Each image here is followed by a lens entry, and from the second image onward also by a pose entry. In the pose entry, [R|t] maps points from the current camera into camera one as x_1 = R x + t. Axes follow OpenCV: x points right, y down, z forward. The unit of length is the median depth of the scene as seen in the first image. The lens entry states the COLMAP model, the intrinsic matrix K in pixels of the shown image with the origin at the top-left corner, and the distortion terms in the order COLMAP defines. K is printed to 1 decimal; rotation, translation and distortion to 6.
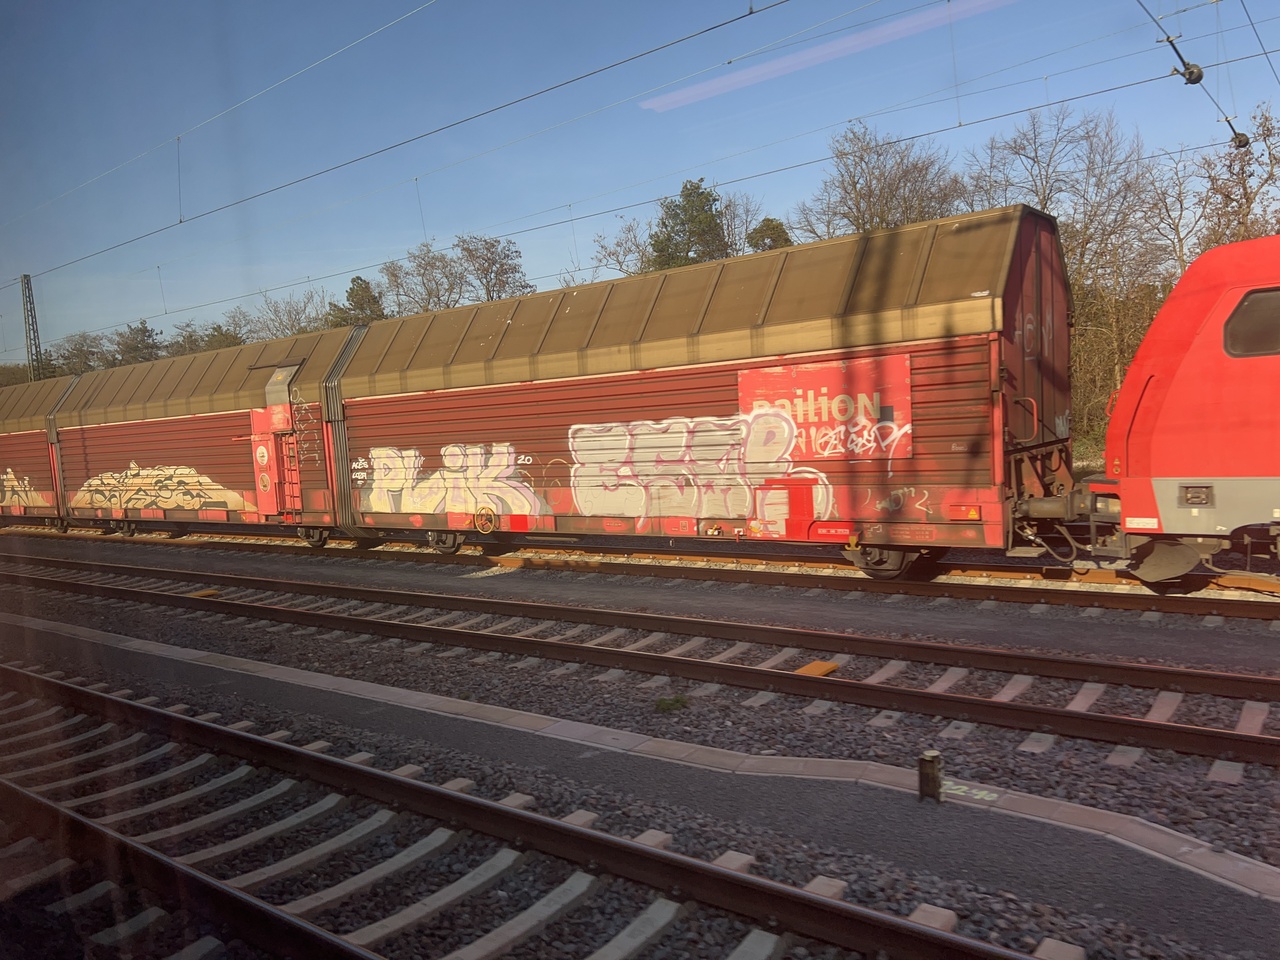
lens RADIAL K [[948.6, 0, 662.7], [0, 948.6, 491.9], [0, 0, 1]] dist [0.074808, -0.087637]
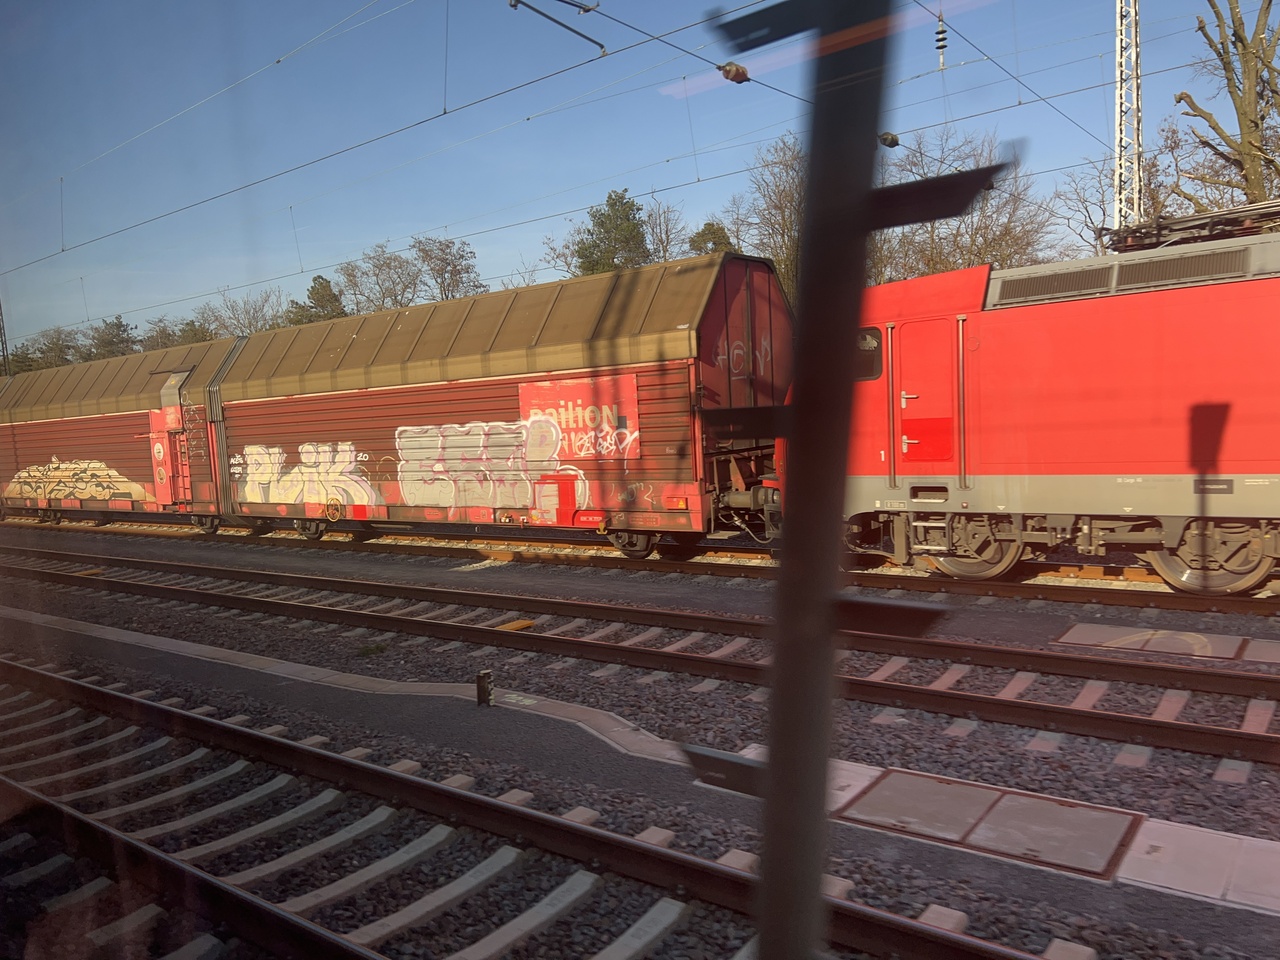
lens RADIAL K [[948.6, 0, 653.8], [0, 948.6, 484.7], [0, 0, 1]] dist [0.074808, -0.087637]
pose [[0.999990, 0.004259, 0.001257, 0.175537], [-0.004257, 0.999990, -0.001001, -0.000574], [-0.001261, 0.000996, 0.999999, -0.134411]]
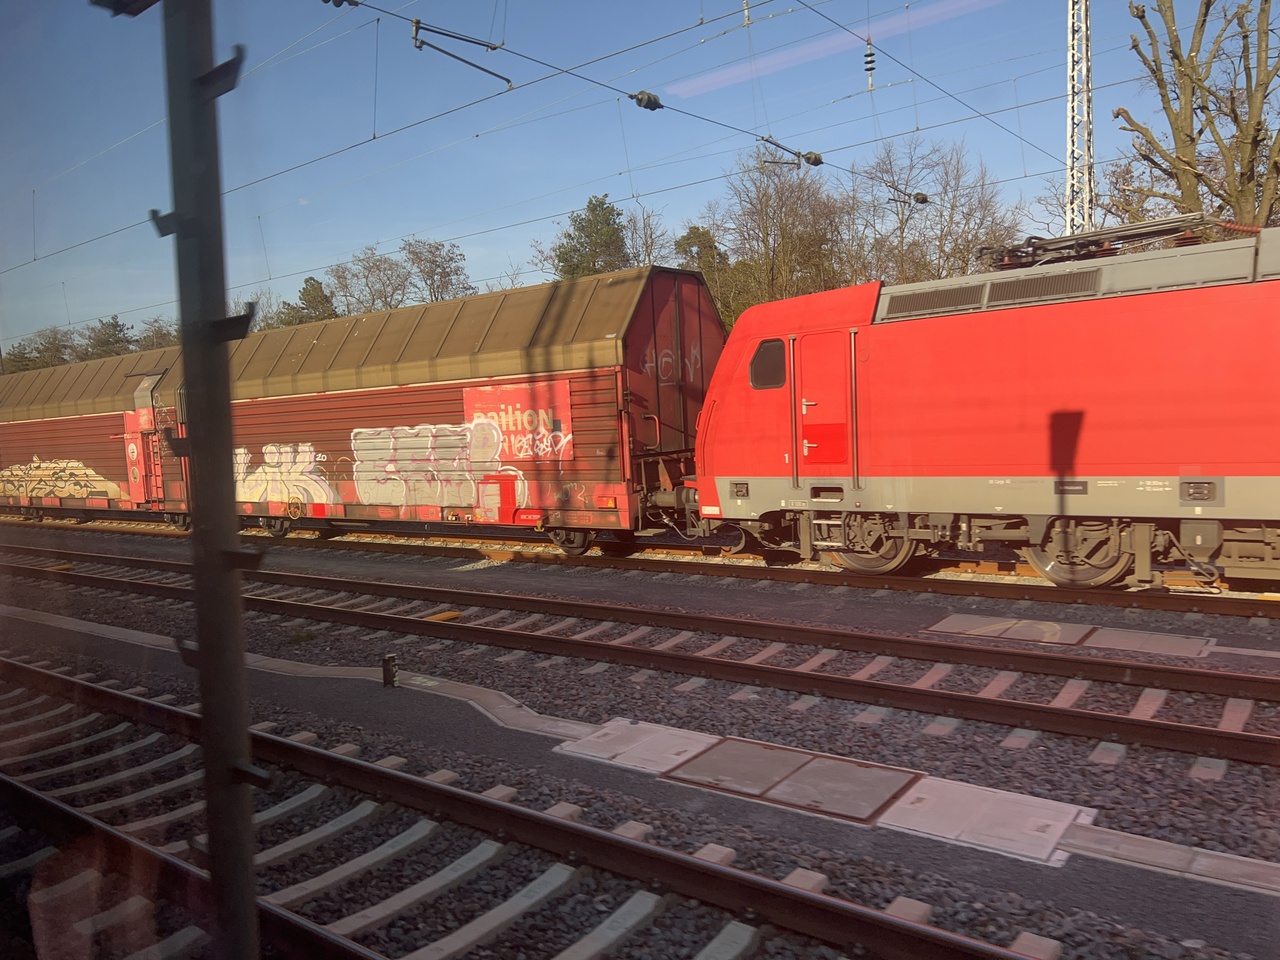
lens RADIAL K [[948.6, 0, 653.7], [0, 948.6, 483.5], [0, 0, 1]] dist [0.074808, -0.087637]
pose [[0.999976, 0.006950, 0.000657, 0.233929], [-0.006949, 0.999973, -0.002531, -0.000744], [-0.000675, 0.002526, 0.999997, -0.179193]]
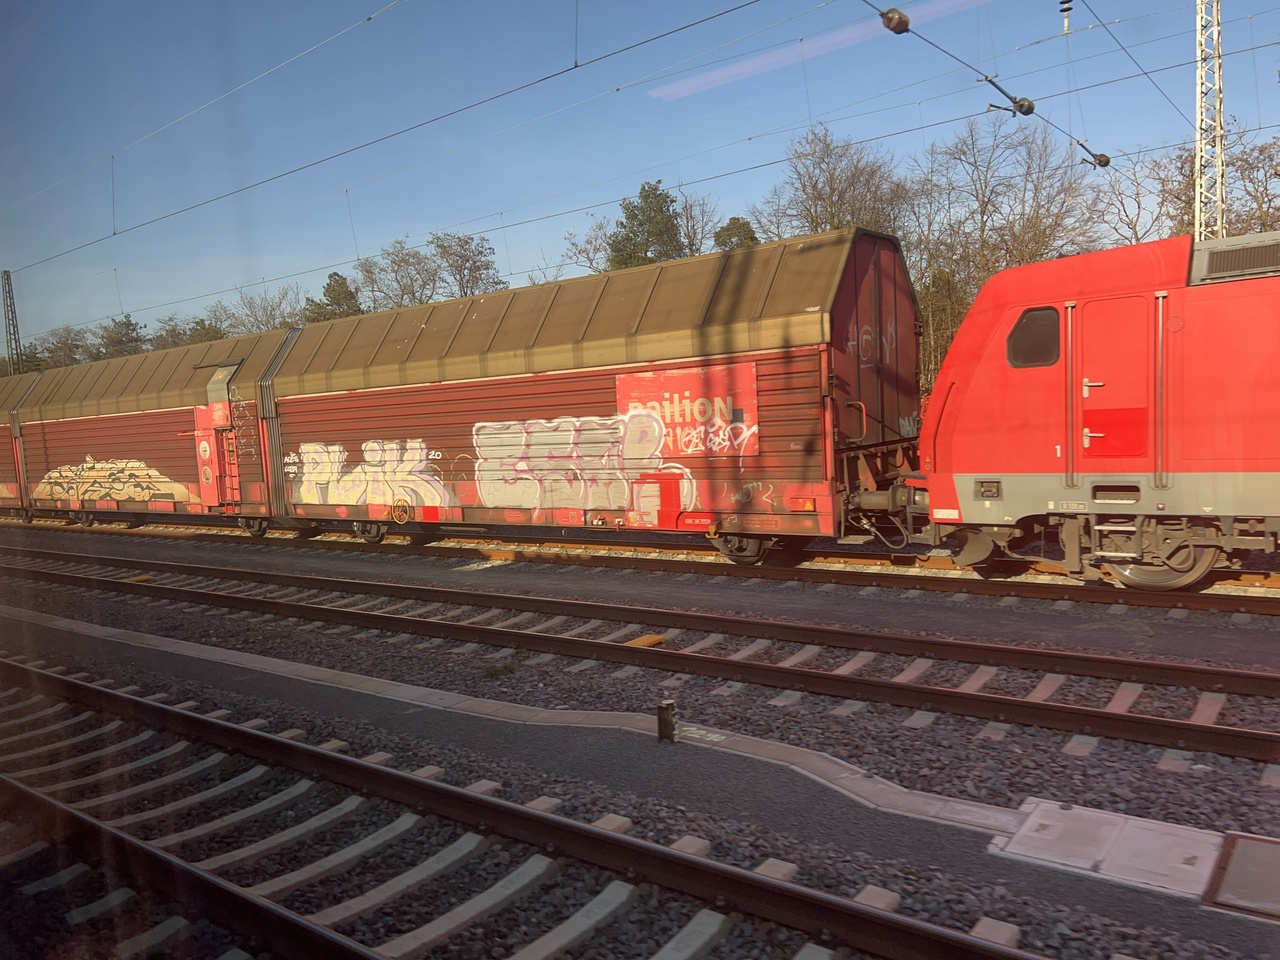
lens RADIAL K [[948.6, 0, 653.8], [0, 948.6, 485.6], [0, 0, 1]] dist [0.074808, -0.087637]
pose [[0.999997, 0.002504, -0.000259, 0.087880], [-0.002504, 0.999997, 0.000449, -0.000294], [0.000260, -0.000448, 1.000000, -0.067374]]
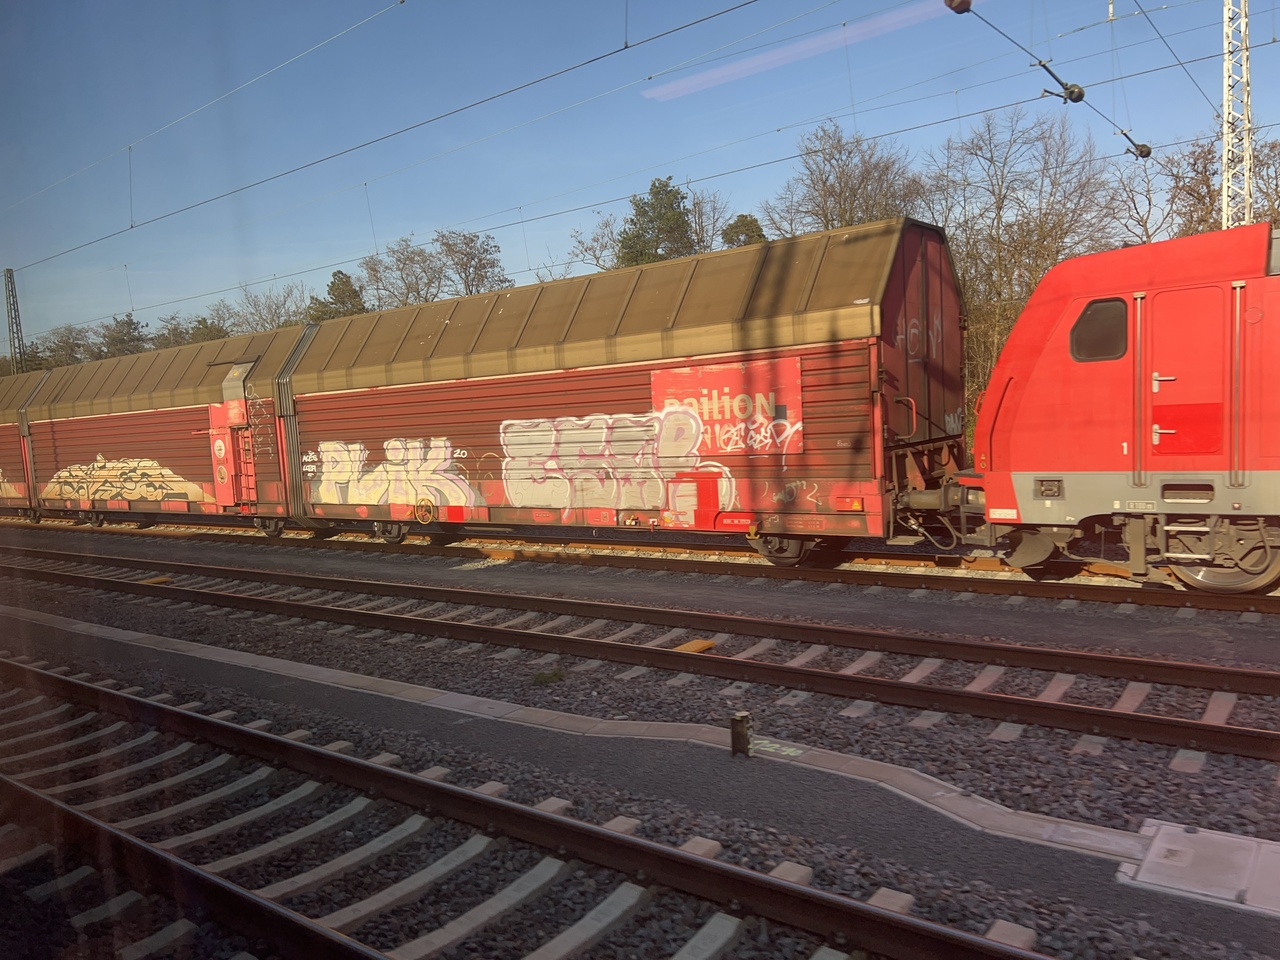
lens RADIAL K [[948.6, 0, 654.1], [0, 948.6, 485.4], [0, 0, 1]] dist [0.074808, -0.087637]
pose [[0.999999, 0.001643, 0.000484, 0.058651], [-0.001643, 0.999998, 0.001174, -0.000181], [-0.000482, -0.001174, 0.999999, -0.044960]]
